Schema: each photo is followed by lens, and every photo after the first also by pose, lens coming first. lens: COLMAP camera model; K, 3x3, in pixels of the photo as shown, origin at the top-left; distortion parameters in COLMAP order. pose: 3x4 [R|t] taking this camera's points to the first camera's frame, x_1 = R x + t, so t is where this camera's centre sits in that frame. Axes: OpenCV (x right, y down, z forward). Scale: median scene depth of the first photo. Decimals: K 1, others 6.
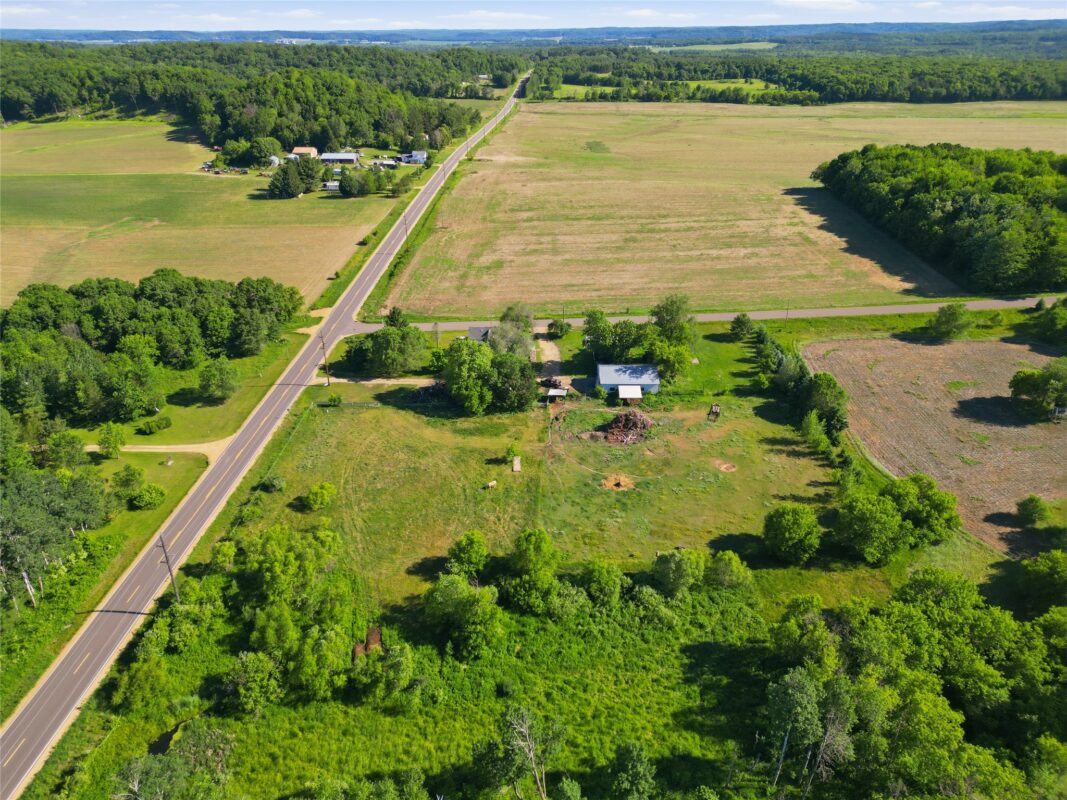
lens RADIAL K [[731.9, 0, 516.3], [0, 731.9, 400.4], [0, 0, 1]] dist [0.049886, -0.038577]
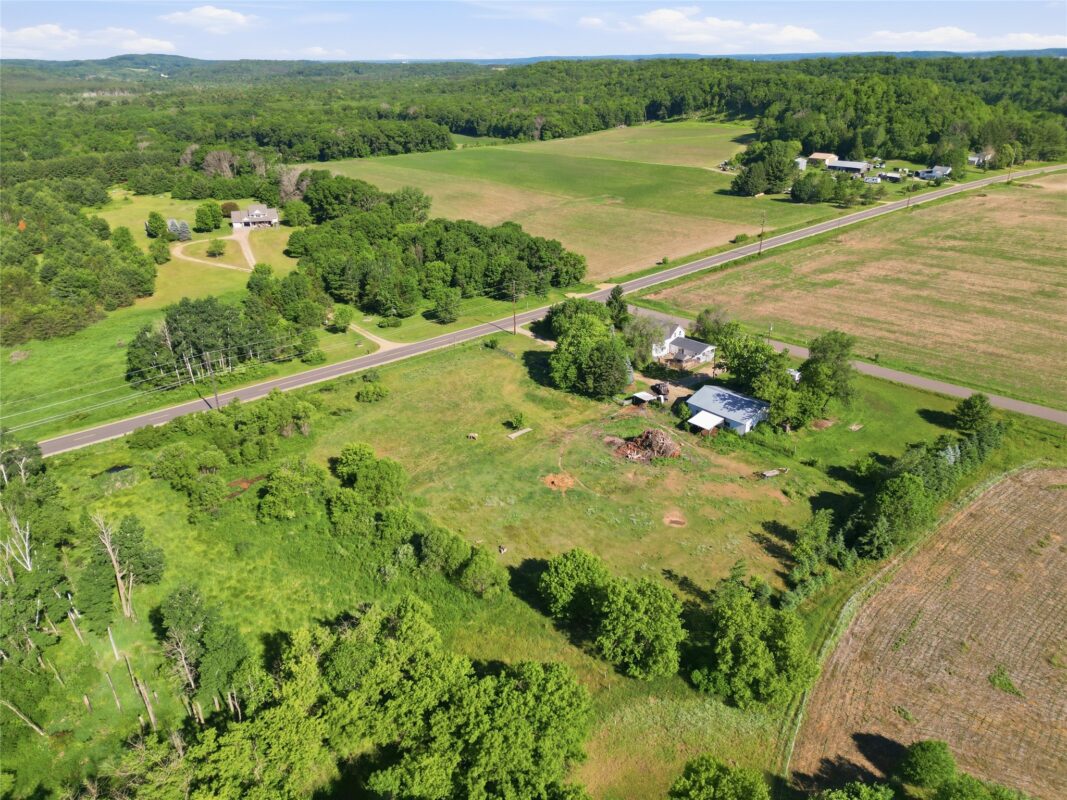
lens RADIAL K [[741.0, 0, 533.5], [0, 741.0, 400.0], [0, 0, 1]] dist [0.054332, -0.037930]
pose [[0.668629, 0.308132, -0.676750, 0.575366], [-0.327132, 0.939192, 0.104419, -0.055878], [0.667772, 0.151569, 0.728771, 0.237820]]
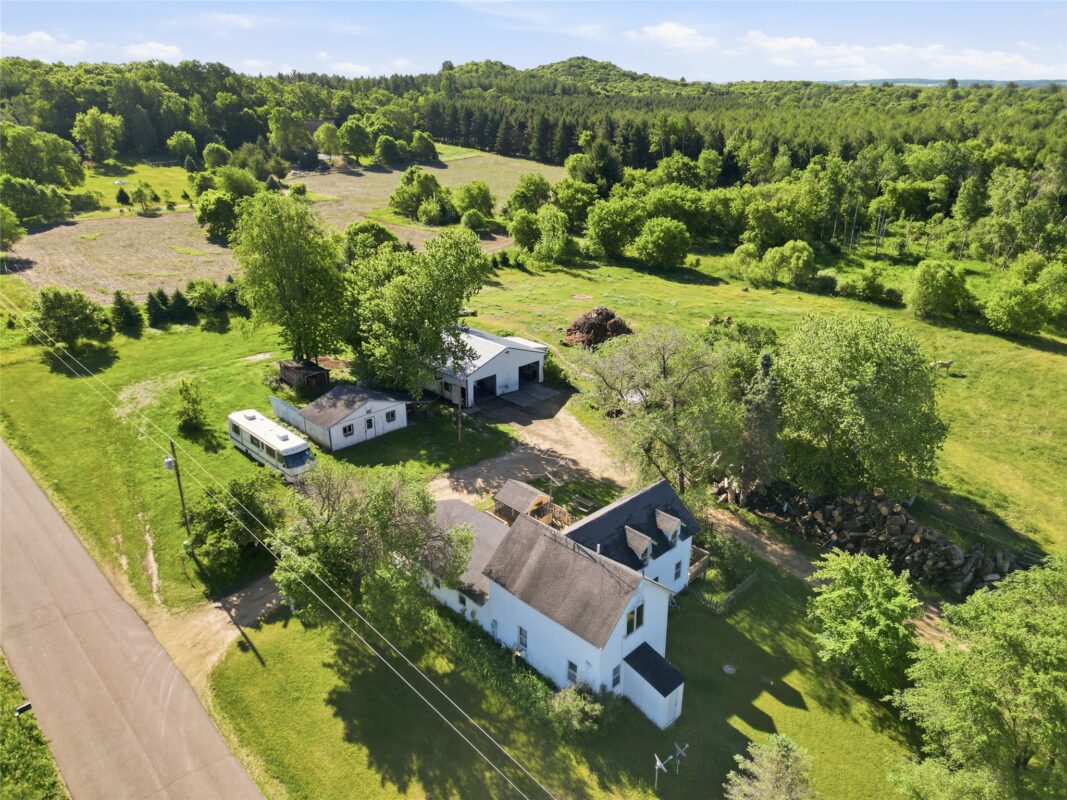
lens RADIAL K [[749.8, 0, 527.5], [0, 749.8, 399.7], [0, 0, 1]] dist [0.048137, 0.000123]
pose [[-0.716028, -0.260252, 0.647744, -0.172347], [0.314069, 0.708587, 0.631875, -0.285162], [-0.623430, 0.655876, -0.425631, 1.195397]]
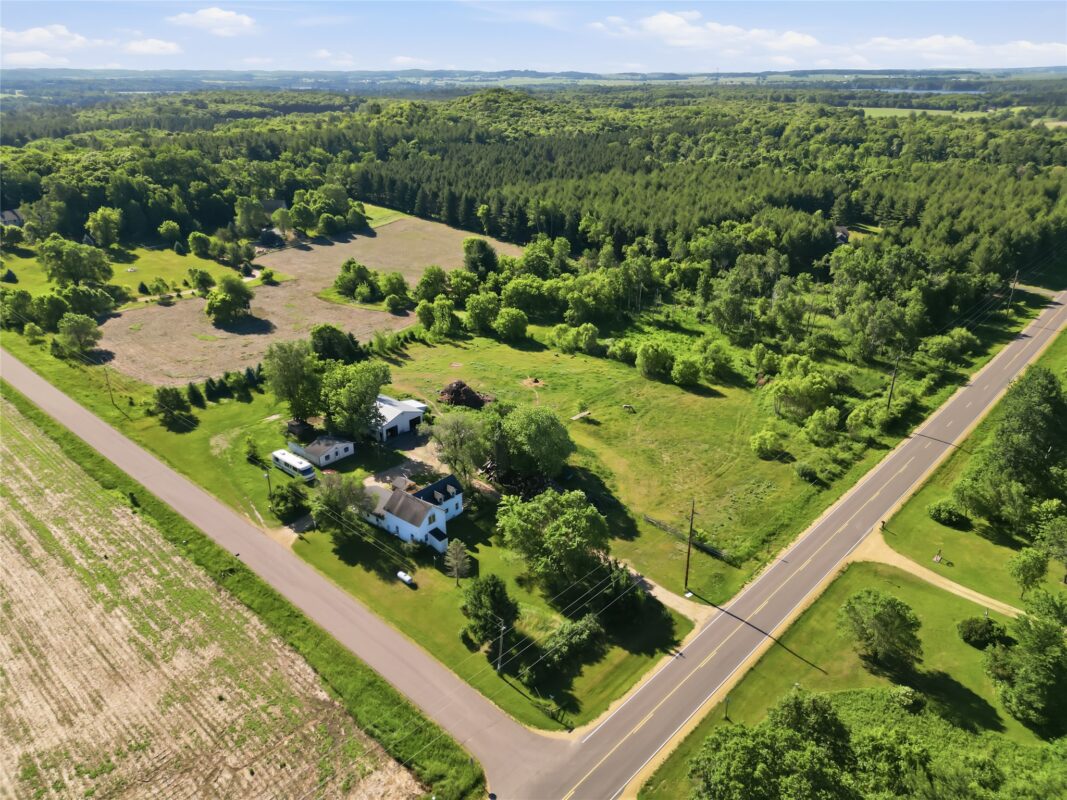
lens RADIAL K [[750.3, 0, 532.0], [0, 750.3, 404.8], [0, 0, 1]] dist [0.037592, -0.005188]
pose [[-0.773350, -0.243006, 0.585558, -0.499751], [0.290347, 0.685312, 0.667867, -0.579547], [-0.563585, 0.686510, -0.459430, 1.310418]]
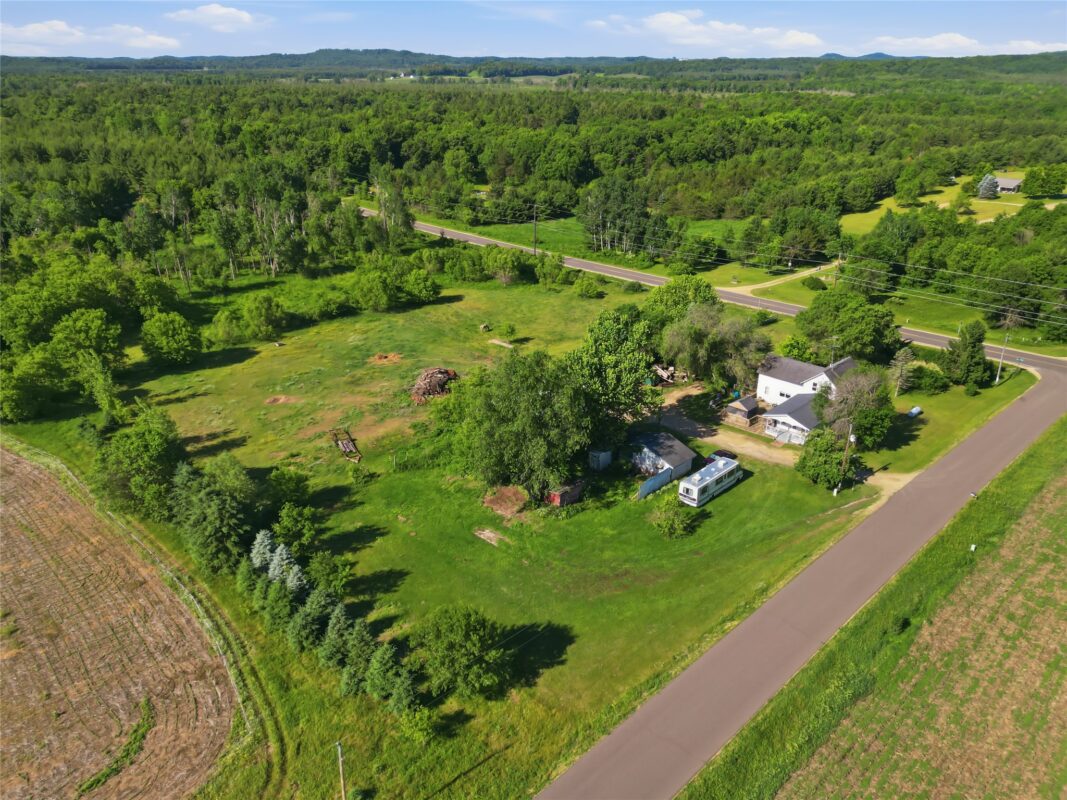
lens RADIAL K [[749.8, 0, 527.5], [0, 749.8, 399.7], [0, 0, 1]] dist [0.048137, 0.000123]
pose [[-0.692318, 0.298474, -0.656969, 0.508885], [-0.316032, 0.693064, 0.647909, -0.398444], [0.648706, 0.656182, -0.385494, 1.209977]]
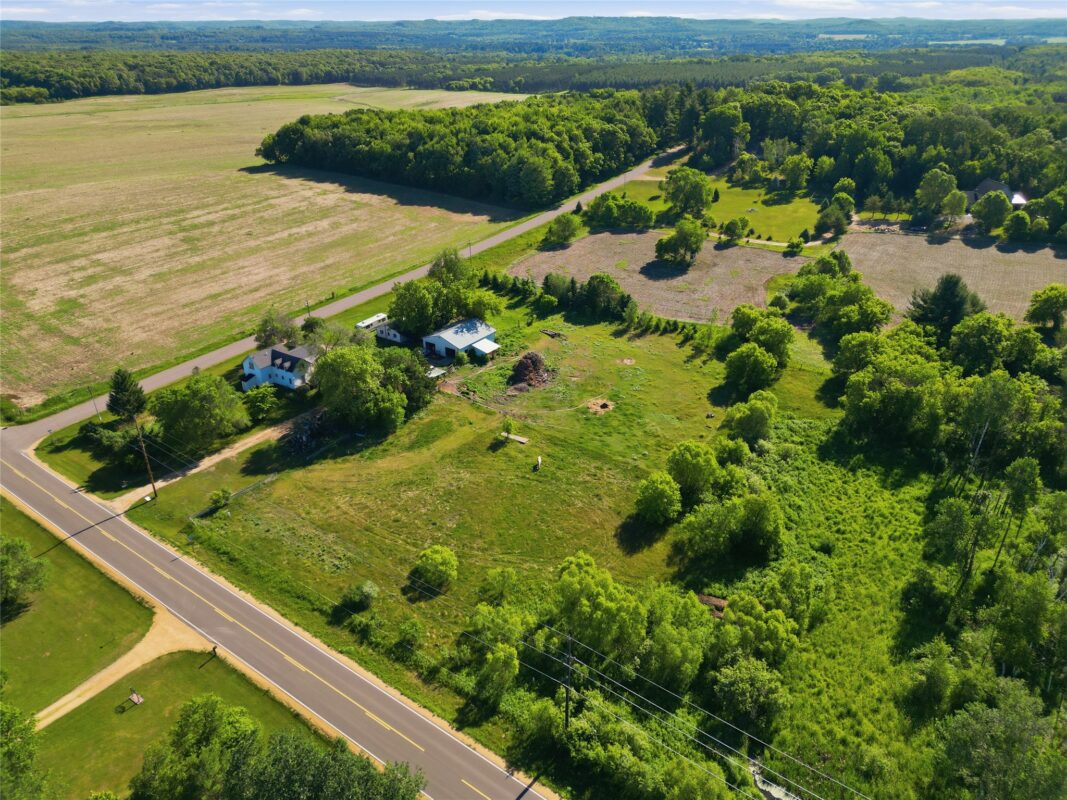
lens RADIAL K [[732.4, 0, 531.8], [0, 732.4, 427.5], [0, 0, 1]] dist [0.036799, -0.038765]
pose [[0.533034, -0.396029, 0.747687, -0.572740], [0.373092, 0.903156, 0.212396, -0.095445], [-0.759392, 0.165742, 0.629168, 0.345178]]
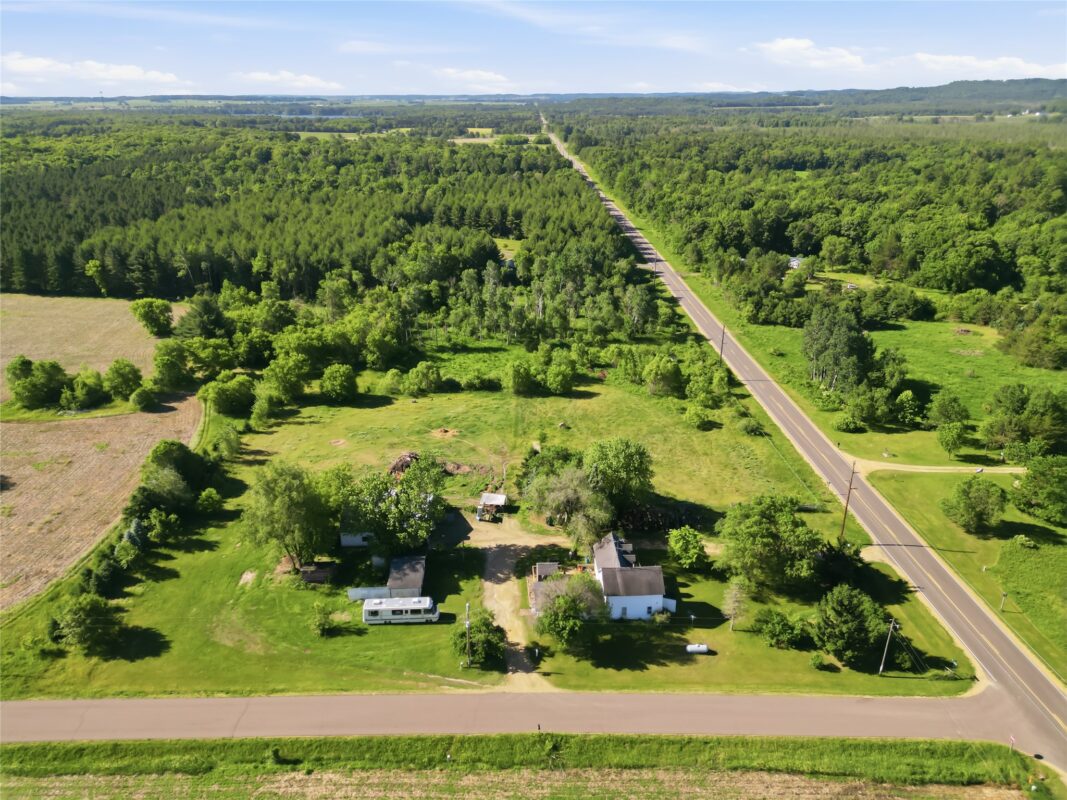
lens RADIAL K [[741.0, 0, 533.5], [0, 741.0, 400.0], [0, 0, 1]] dist [0.054332, -0.037930]
pose [[-0.997514, 0.039089, -0.058630, 0.053789], [-0.017882, 0.664375, 0.747186, -0.631468], [0.068159, 0.746377, -0.662024, 1.402601]]
